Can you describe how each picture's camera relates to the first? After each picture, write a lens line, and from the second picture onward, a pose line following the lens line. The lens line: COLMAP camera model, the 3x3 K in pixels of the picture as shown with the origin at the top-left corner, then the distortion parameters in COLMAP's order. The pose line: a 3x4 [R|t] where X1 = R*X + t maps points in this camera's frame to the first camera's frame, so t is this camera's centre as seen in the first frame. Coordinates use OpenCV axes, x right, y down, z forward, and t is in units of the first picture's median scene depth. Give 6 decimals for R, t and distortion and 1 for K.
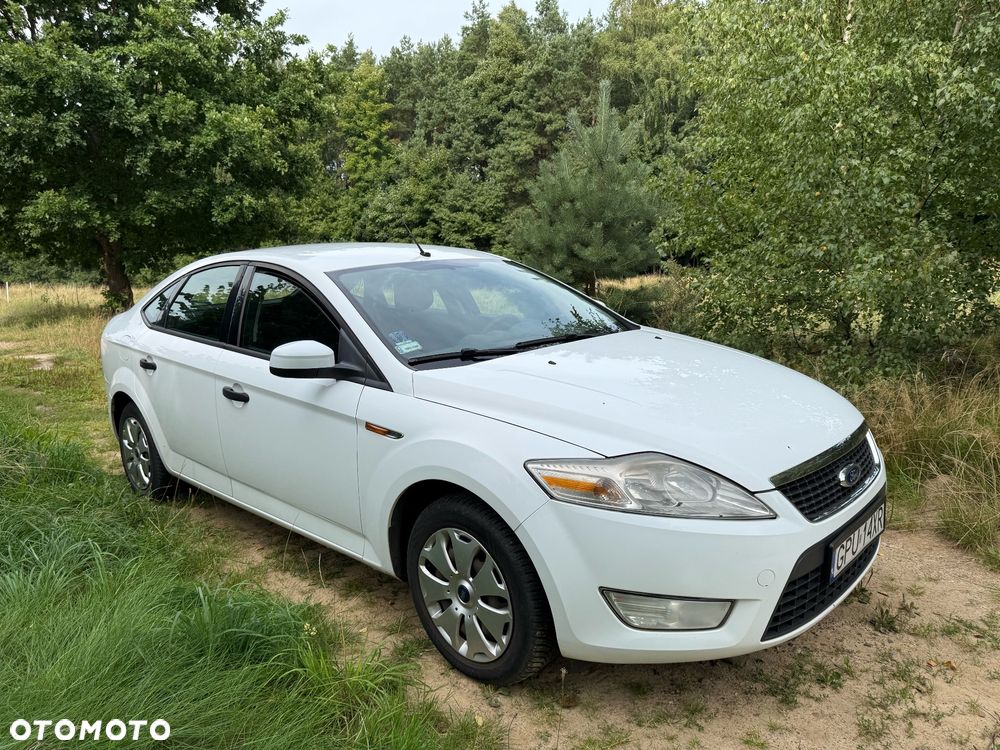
lens RADIAL K [[711.3, 0, 495.6], [0, 711.3, 362.8], [0, 0, 1]] dist [0.023786, -0.049365]
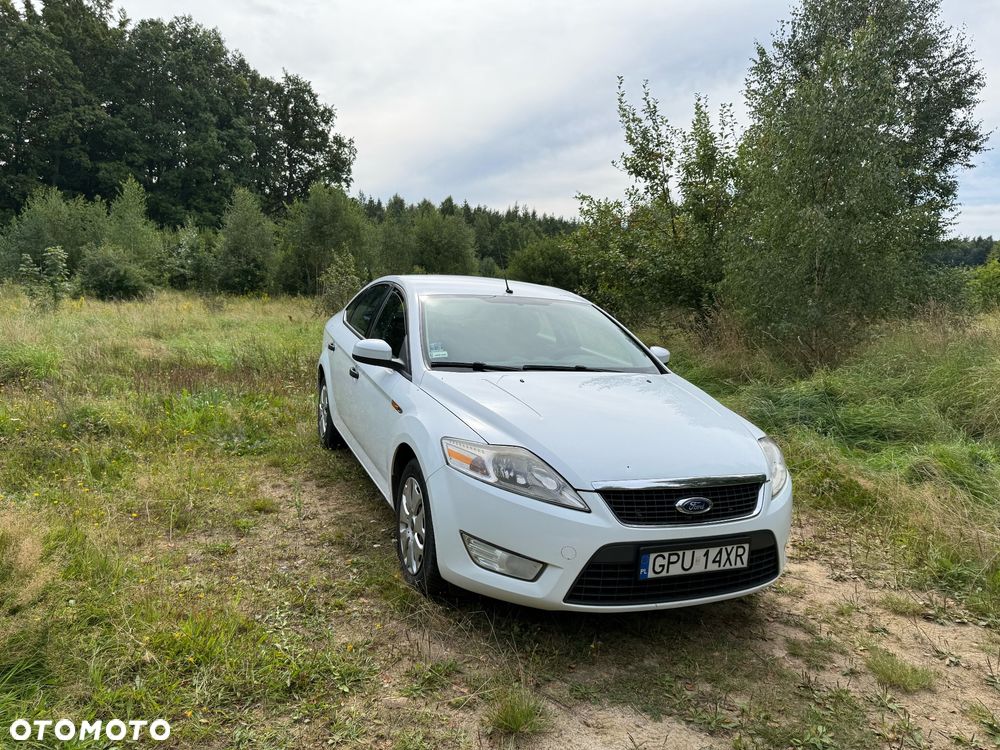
lens RADIAL K [[706.2, 0, 501.2], [0, 706.2, 377.7], [0, 0, 1]] dist [0.063173, -0.084690]
pose [[0.904442, 0.159326, -0.395727, 0.532568], [-0.169297, 0.985516, 0.009853, -0.011443], [0.391565, 0.058084, 0.918315, -0.211910]]
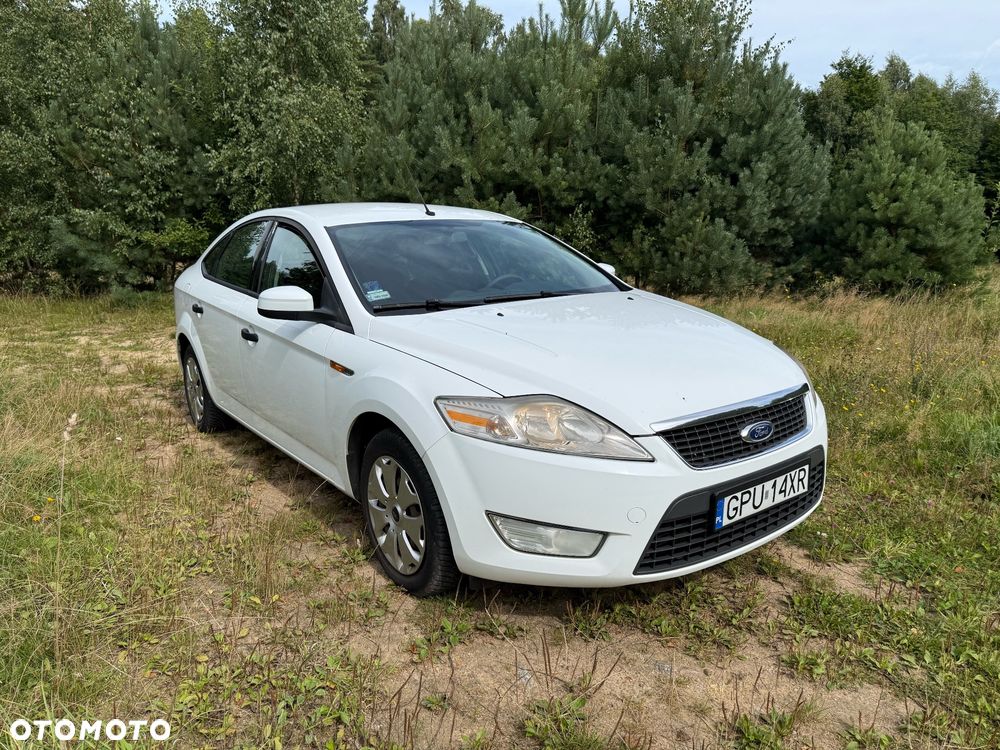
lens RADIAL K [[706.2, 0, 501.2], [0, 706.2, 377.7], [0, 0, 1]] dist [0.063173, -0.084690]
pose [[0.985944, 0.053553, -0.158260, 0.240657], [-0.043857, 0.996977, 0.064140, 0.025179], [0.161217, -0.056297, 0.985312, -0.053061]]
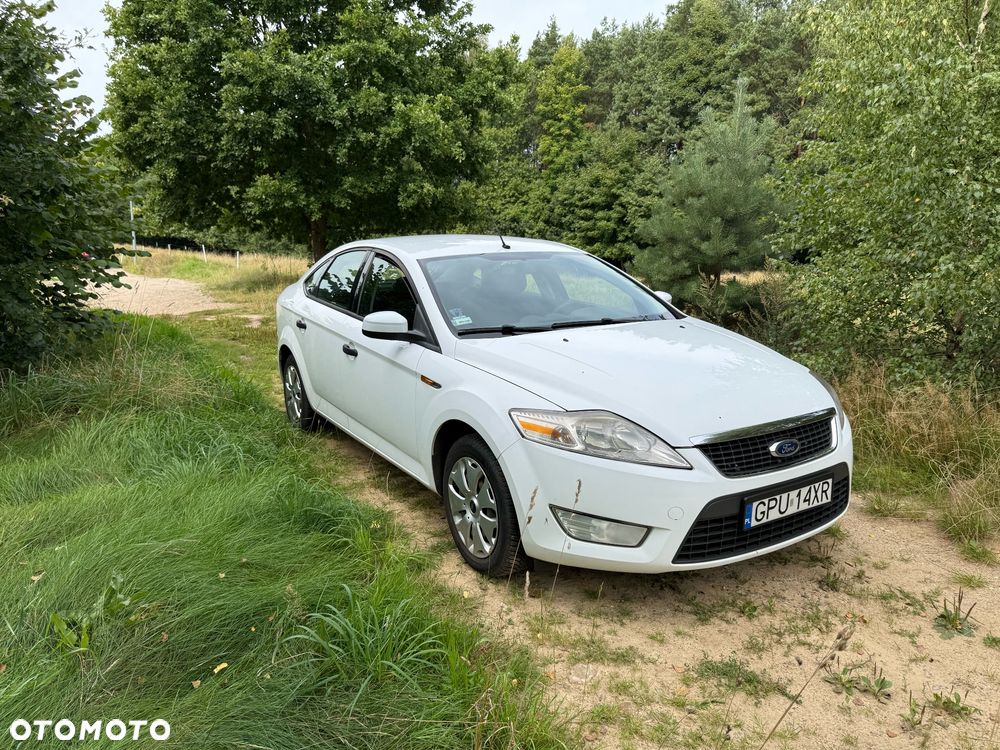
lens RADIAL K [[708.3, 0, 499.2], [0, 708.3, 376.9], [0, 0, 1]] dist [0.063412, -0.167477]
pose [[0.965300, 0.079128, -0.248866, 0.266474], [-0.068316, 0.996318, 0.051800, 0.007571], [0.252048, -0.033001, 0.967152, -0.227429]]
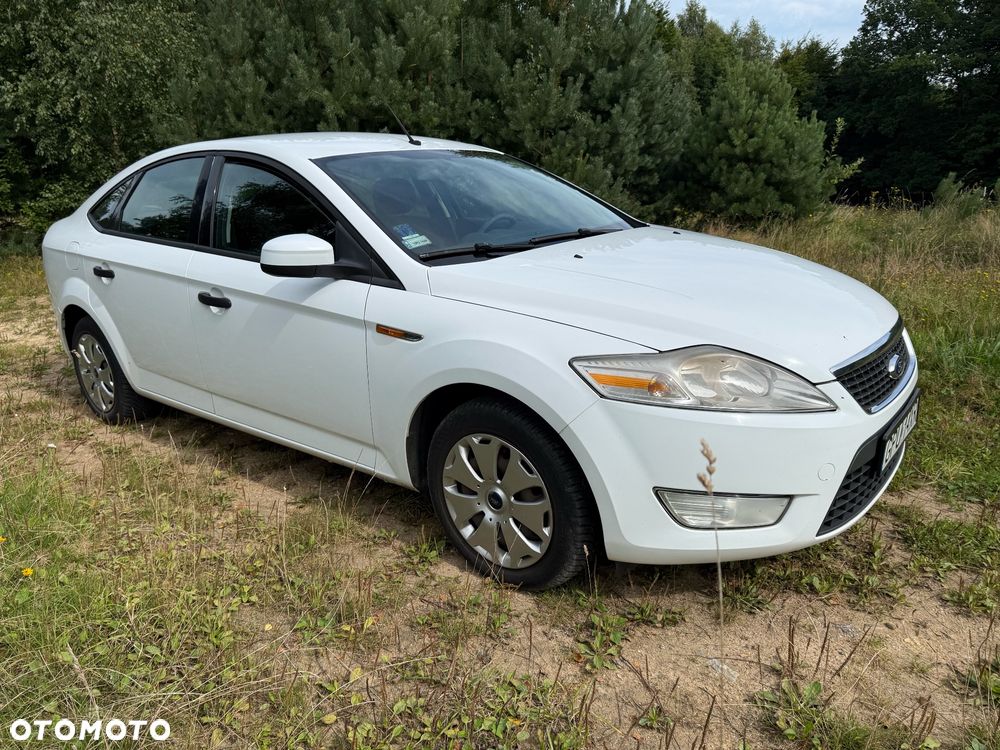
lens RADIAL K [[706.2, 0, 501.2], [0, 706.2, 377.7], [0, 0, 1]] dist [0.063173, -0.084690]
pose [[0.996321, -0.024469, 0.082134, -0.093840], [0.013477, 0.991184, 0.131808, 0.031722], [-0.084635, -0.130216, 0.987867, 0.076930]]
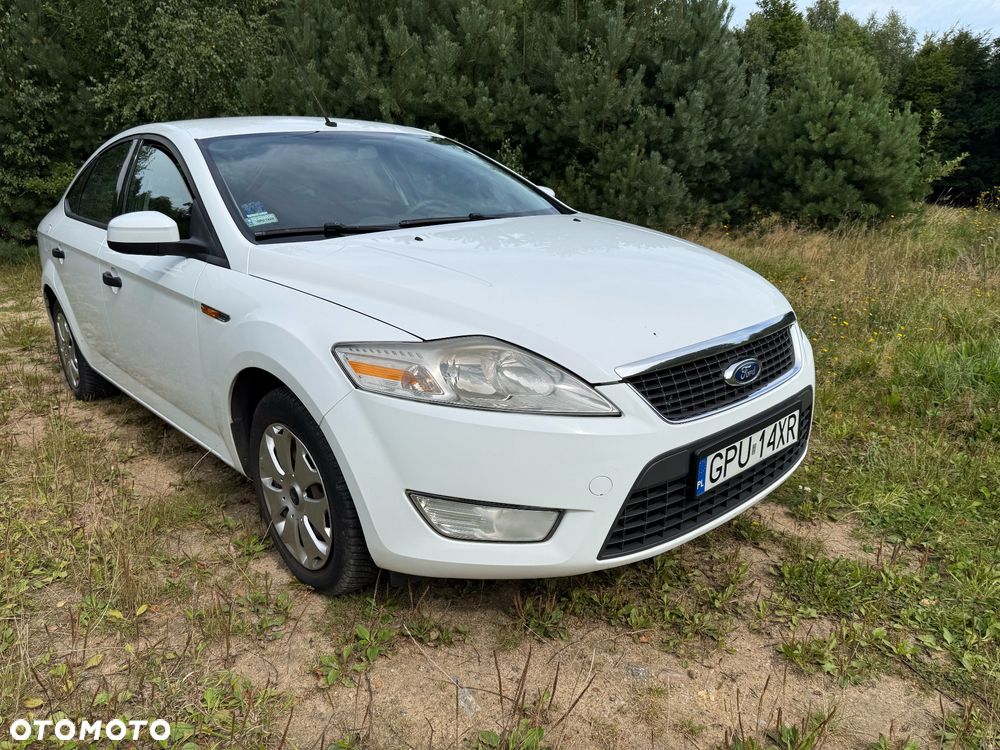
lens RADIAL K [[713.5, 0, 496.4], [0, 713.5, 373.4], [0, 0, 1]] dist [0.036566, -0.035909]
pose [[0.997126, 0.023413, -0.072049, 0.225154], [-0.014452, 0.992368, 0.122462, 0.050678], [0.074366, -0.121069, 0.989855, 0.130313]]
